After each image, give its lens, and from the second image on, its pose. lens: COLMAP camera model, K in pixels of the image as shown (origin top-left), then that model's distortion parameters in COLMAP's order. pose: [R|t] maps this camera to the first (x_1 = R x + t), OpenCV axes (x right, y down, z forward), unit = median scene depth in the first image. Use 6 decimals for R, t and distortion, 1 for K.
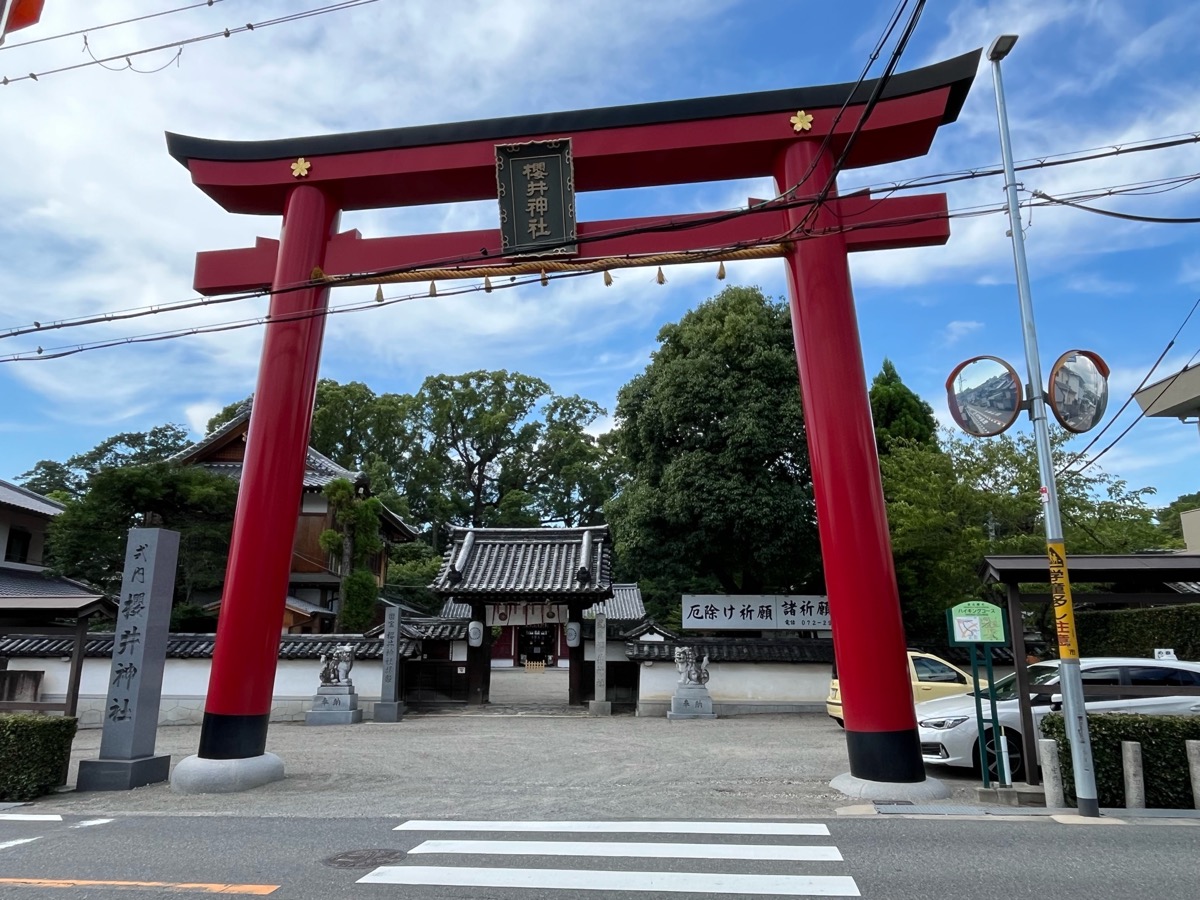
lens RADIAL K [[900.3, 0, 603.1], [0, 900.3, 452.0], [0, 0, 1]] dist [0.019263, -0.000562]
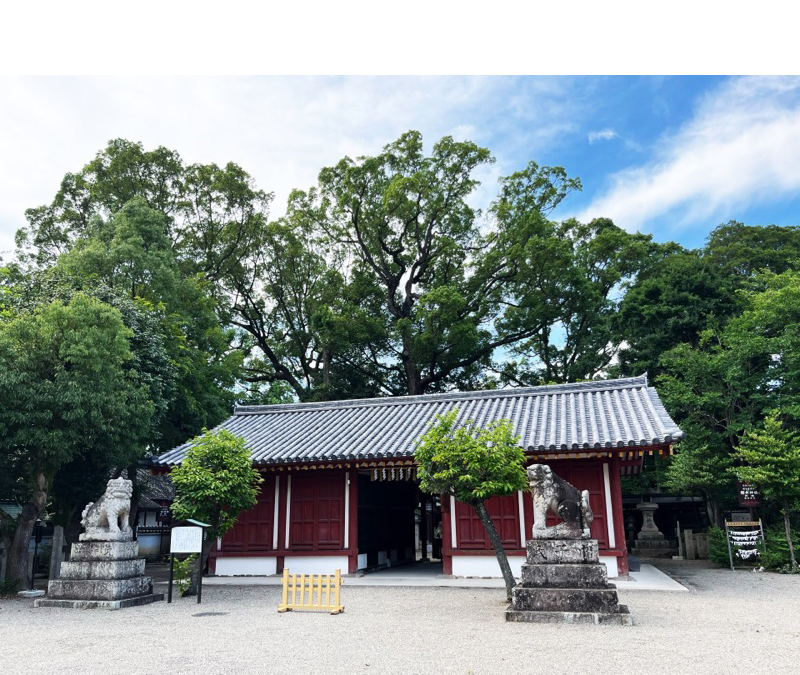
lens RADIAL K [[615.0, 0, 399.2], [0, 615.0, 380.2], [0, 0, 1]] dist [0.002247, -0.007041]
pose [[0.941010, -0.101154, -0.322907, 0.012227], [0.093451, 0.994847, -0.039315, 0.115963], [0.325220, 0.006820, 0.945614, 0.526953]]
